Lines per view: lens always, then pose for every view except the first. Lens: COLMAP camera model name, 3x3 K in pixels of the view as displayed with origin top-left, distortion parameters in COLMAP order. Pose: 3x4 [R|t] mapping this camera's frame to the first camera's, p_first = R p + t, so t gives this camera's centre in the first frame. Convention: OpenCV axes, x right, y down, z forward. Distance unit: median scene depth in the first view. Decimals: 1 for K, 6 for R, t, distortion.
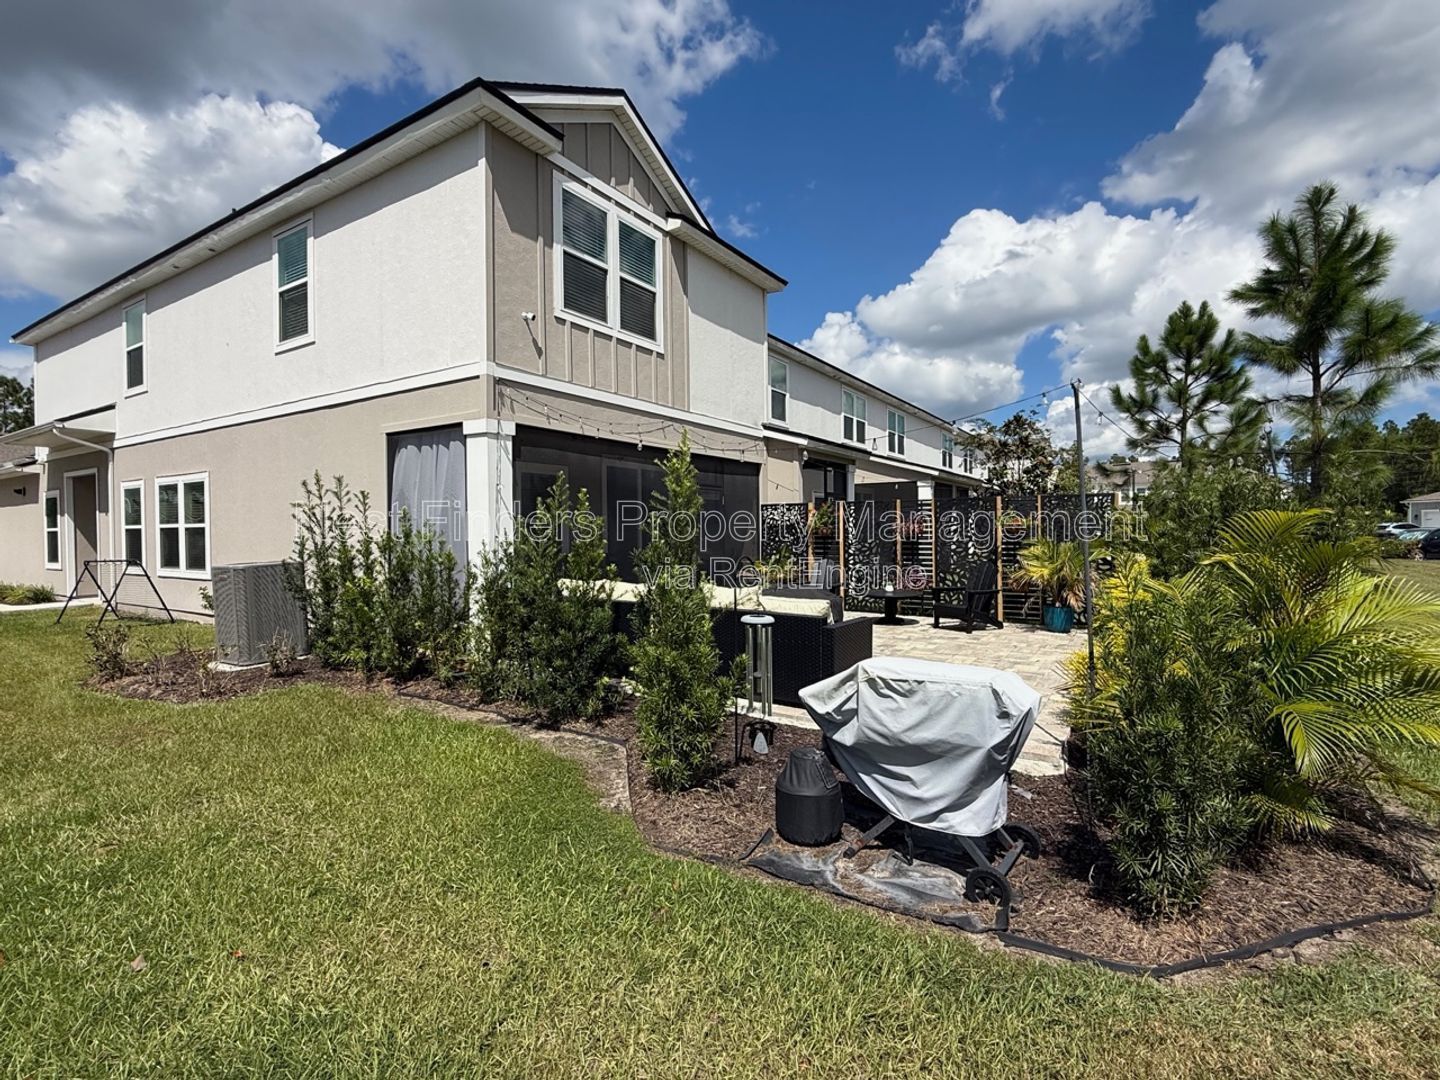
lens RADIAL K [[679.9, 0, 720.0], [0, 679.9, 540.0], [0, 0, 1]] dist [0.002364, -0.004698]
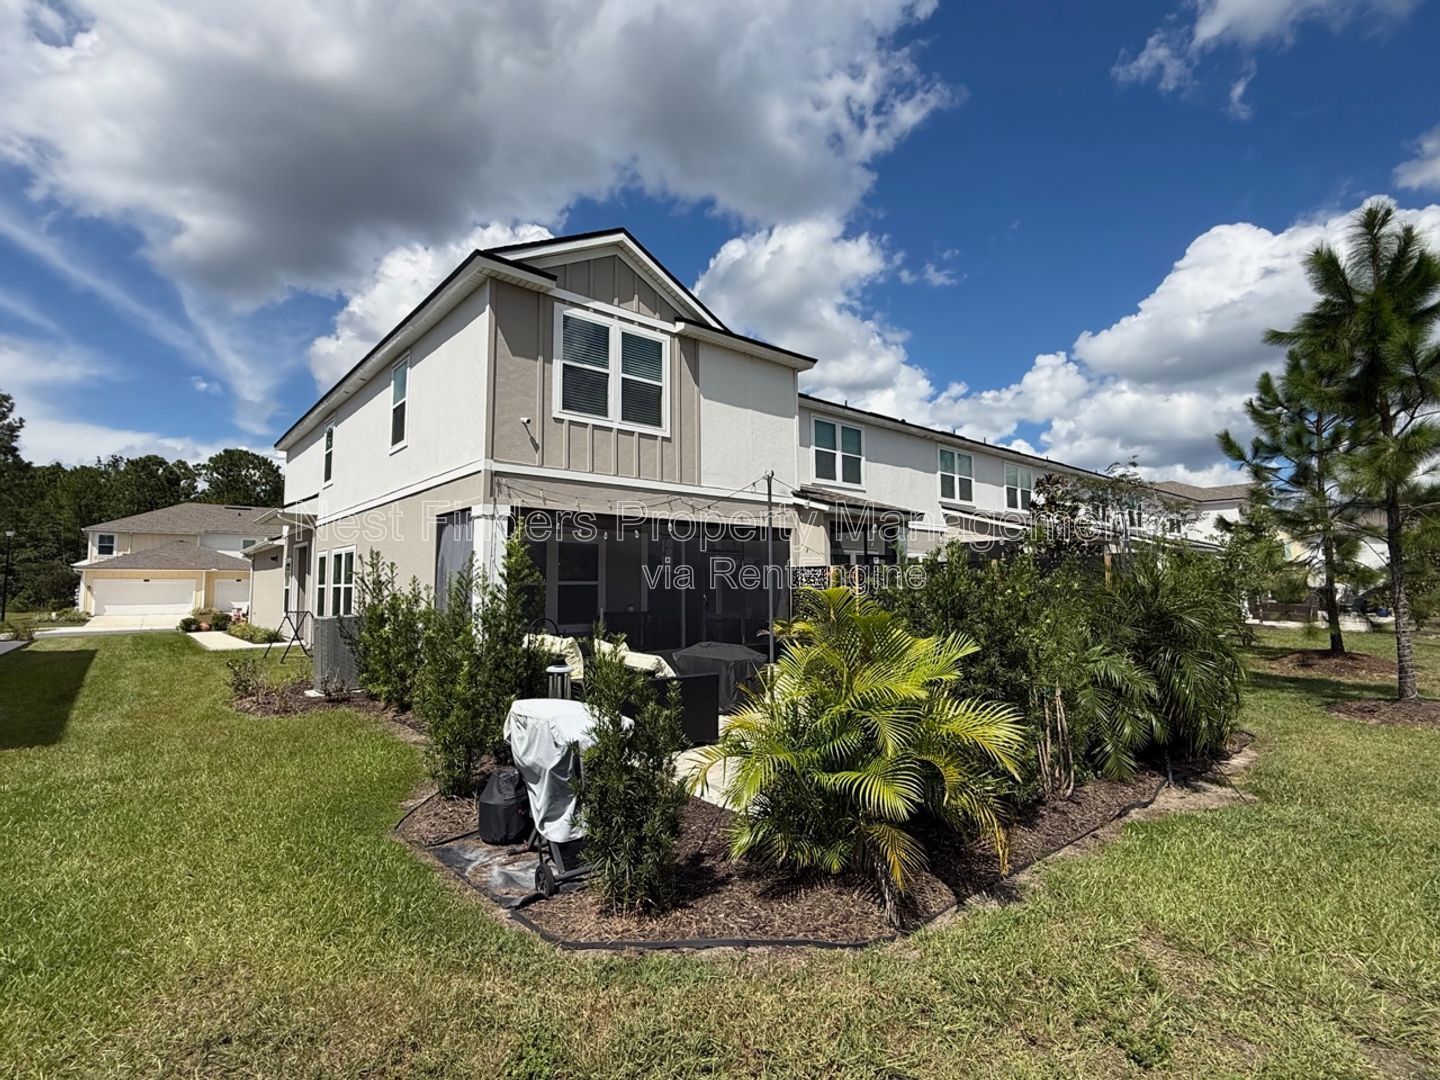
lens RADIAL K [[679.9, 0, 720.0], [0, 679.9, 540.0], [0, 0, 1]] dist [0.002364, -0.004698]
pose [[0.959497, -0.015785, -0.281275, 0.351827], [-0.007528, 0.996636, -0.081612, -0.010053], [0.281617, 0.080424, 0.956151, -0.063163]]
